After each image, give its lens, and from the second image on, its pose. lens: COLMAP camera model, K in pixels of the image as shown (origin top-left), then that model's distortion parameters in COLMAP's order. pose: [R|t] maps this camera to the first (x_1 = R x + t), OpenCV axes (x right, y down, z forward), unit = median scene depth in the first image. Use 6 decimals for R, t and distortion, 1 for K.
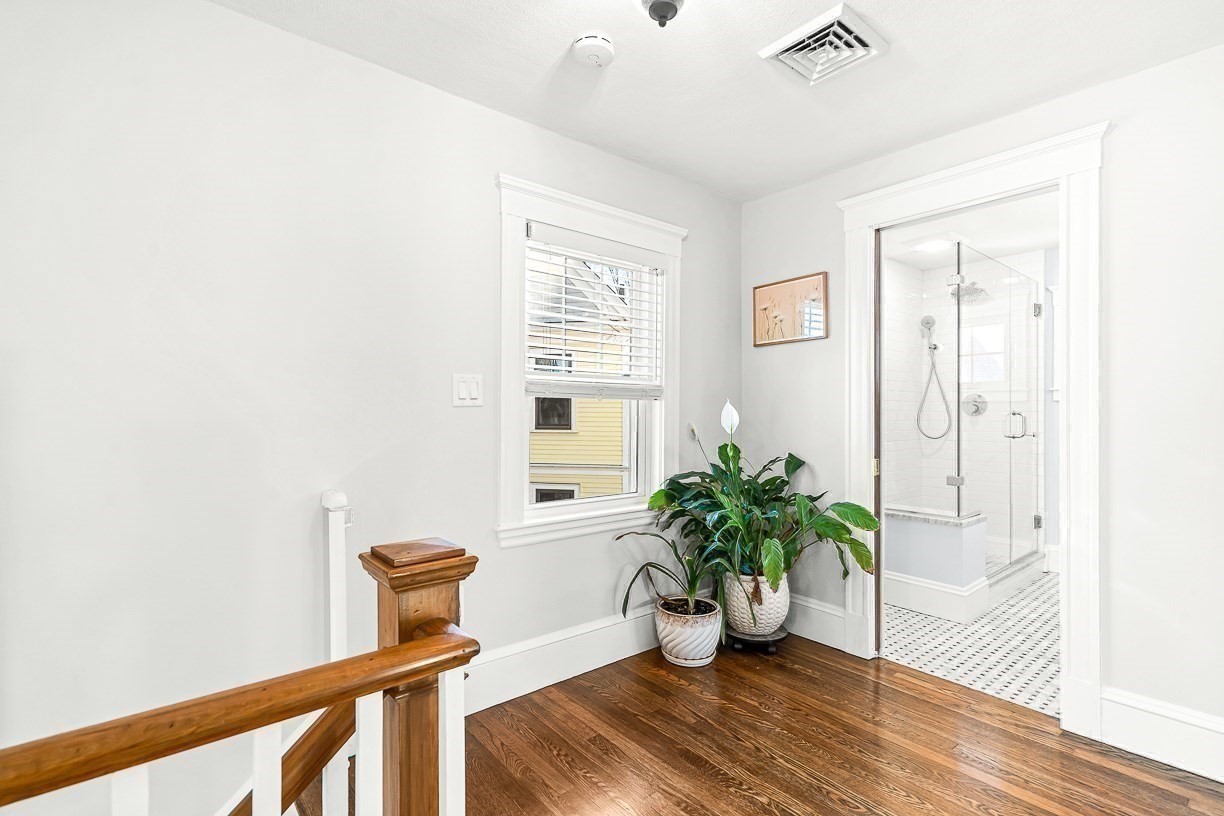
lens RADIAL K [[566.8, 0, 611.1], [0, 566.8, 409.0], [0, 0, 1]] dist [-0.002389, 0.000126]
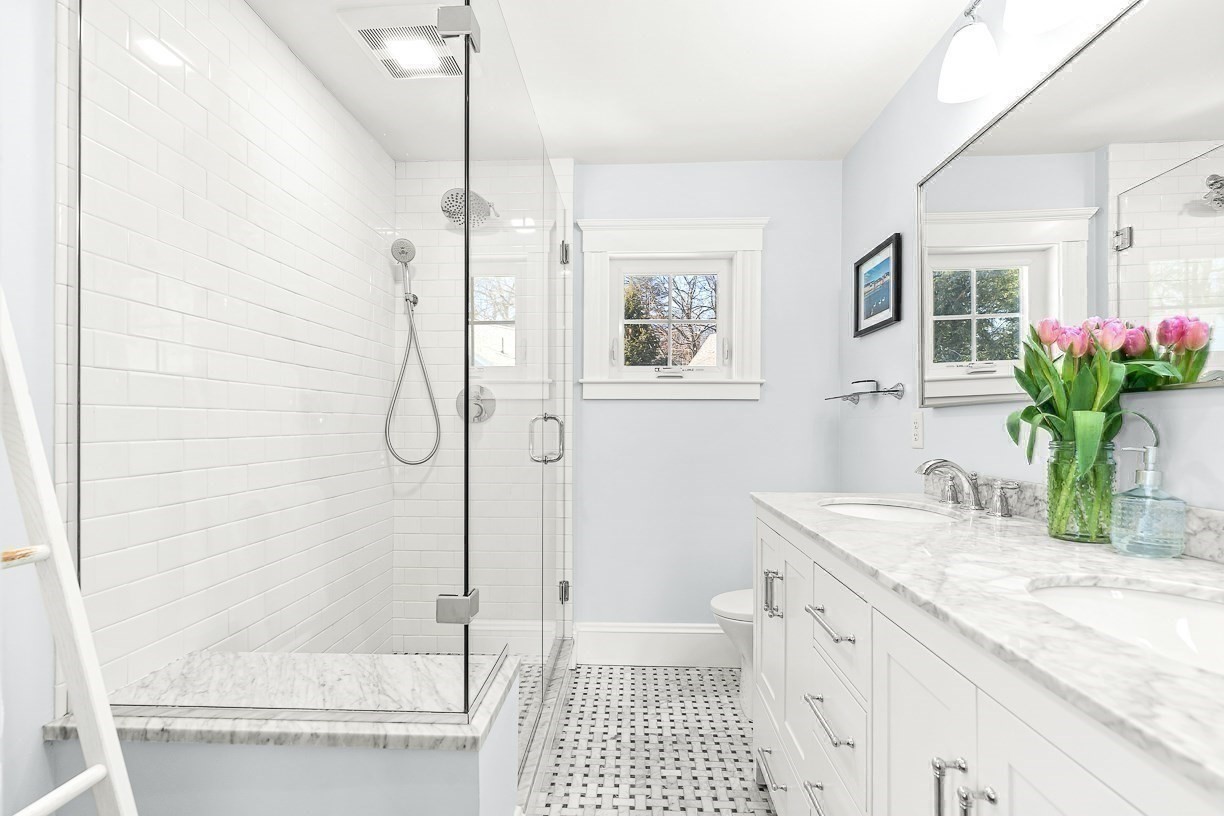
lens RADIAL K [[566.8, 0, 601.4], [0, 566.8, 418.3], [0, 0, 1]] dist [-0.002389, 0.000126]
pose [[0.679490, 0.004262, 0.733673, 0.319937], [0.001577, 0.999972, -0.007269, 0.012227], [-0.733683, 0.006097, 0.679464, 0.541883]]
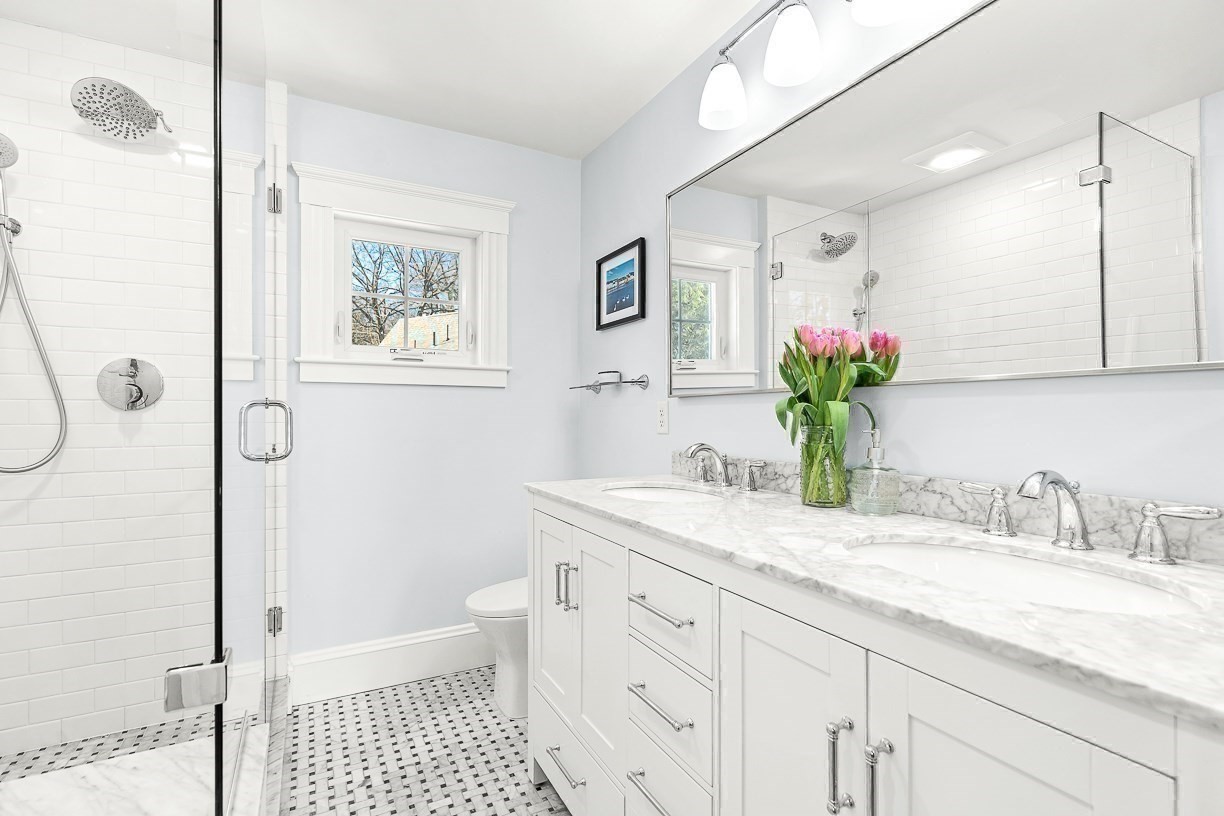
lens RADIAL K [[566.8, 0, 601.8], [0, 566.8, 408.7], [0, 0, 1]] dist [-0.002389, 0.000126]
pose [[0.207853, 0.003707, 0.978153, 0.319879], [-0.000514, 0.999993, -0.003681, 0.012674], [-0.978160, 0.000262, 0.207853, 0.610115]]
